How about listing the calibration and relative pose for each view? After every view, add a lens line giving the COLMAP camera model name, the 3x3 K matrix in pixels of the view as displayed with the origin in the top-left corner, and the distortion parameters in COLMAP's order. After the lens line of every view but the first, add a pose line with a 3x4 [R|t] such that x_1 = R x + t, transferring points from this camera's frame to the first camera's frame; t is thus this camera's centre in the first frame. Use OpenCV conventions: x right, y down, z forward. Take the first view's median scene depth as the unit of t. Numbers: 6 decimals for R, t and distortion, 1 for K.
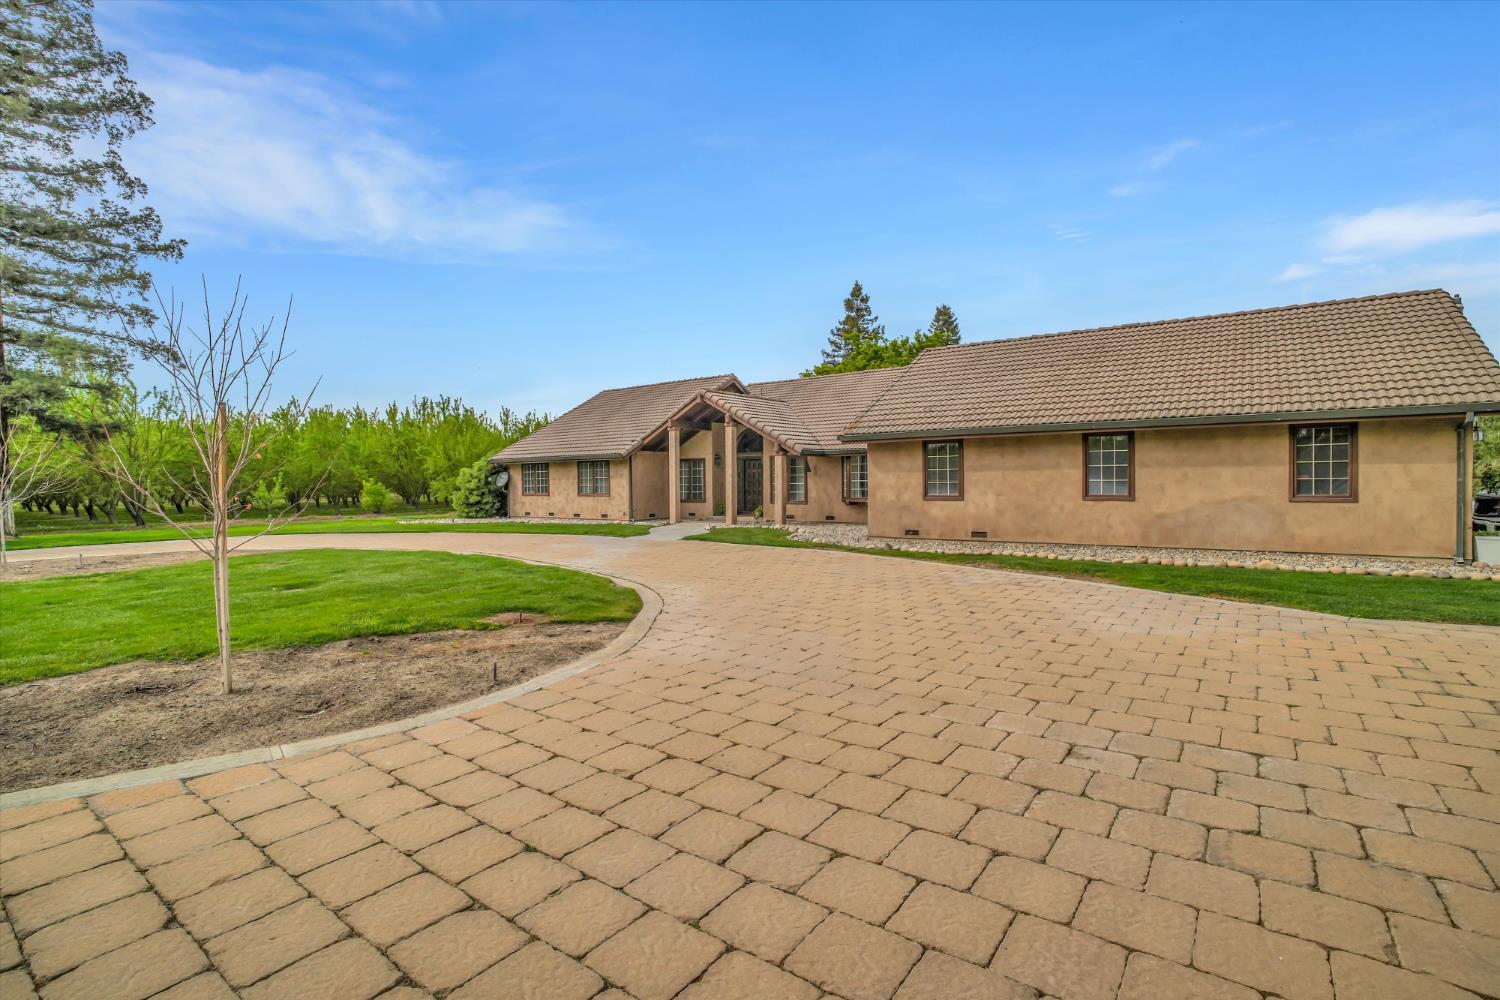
lens RADIAL K [[707.1, 0, 757.2], [0, 707.1, 489.7], [0, 0, 1]] dist [-0.025020, 0.001741]
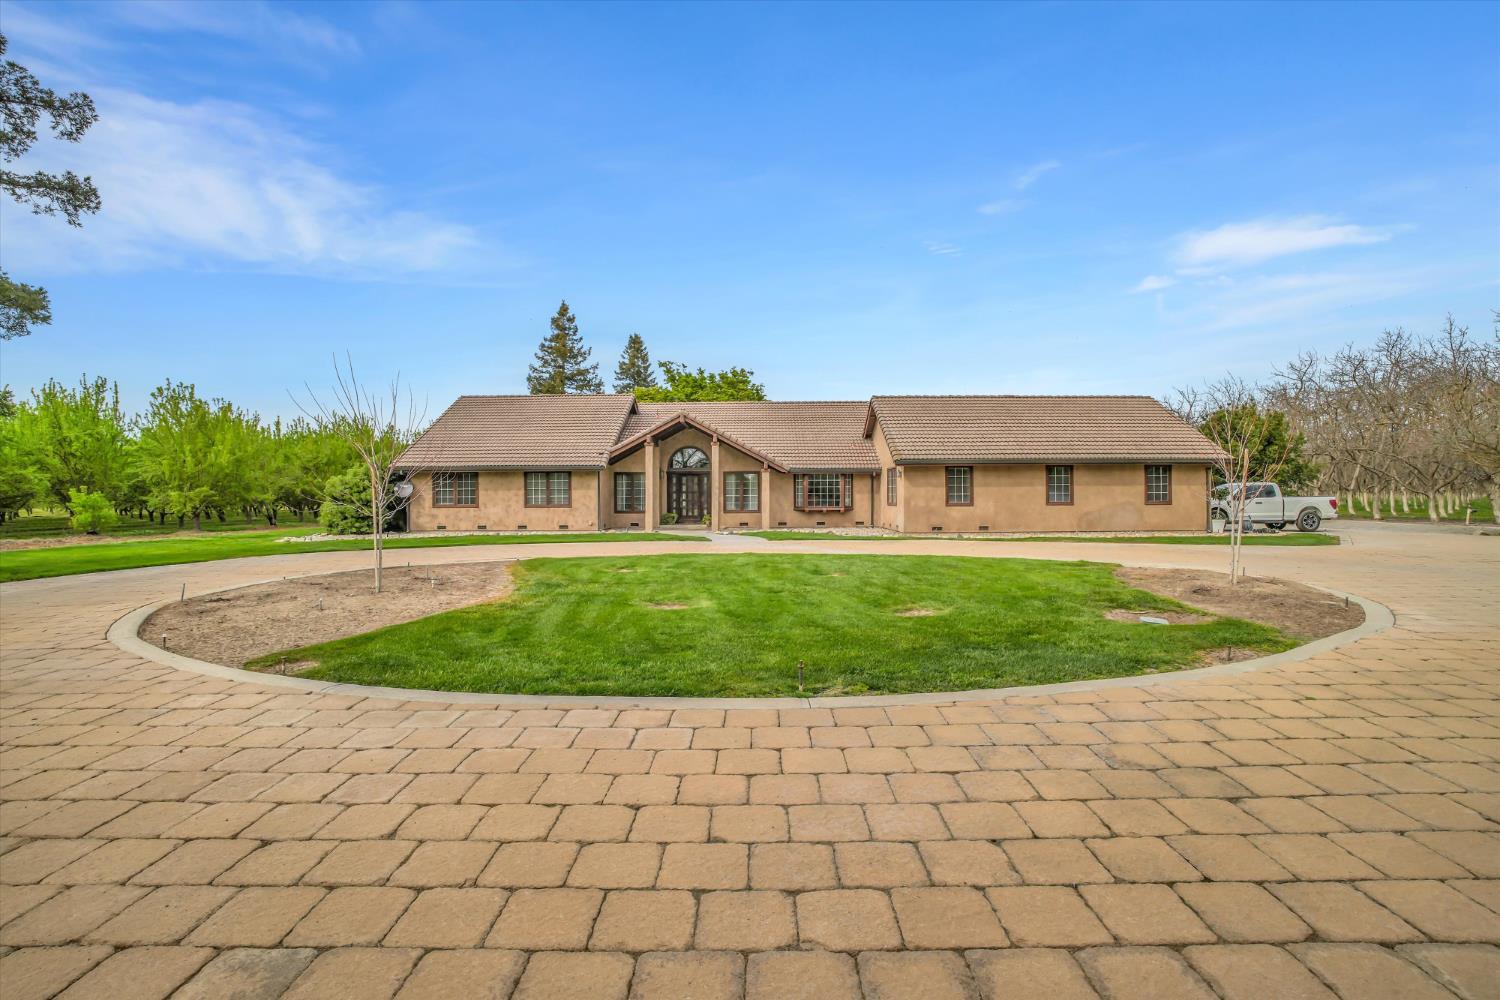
lens RADIAL K [[707.1, 0, 760.3], [0, 707.1, 503.5], [0, 0, 1]] dist [-0.025020, 0.001741]
pose [[0.808073, 0.000890, 0.589082, -0.676817], [0.002720, 0.999983, -0.005243, 0.011718], [-0.589077, 0.005839, 0.808056, 0.034163]]
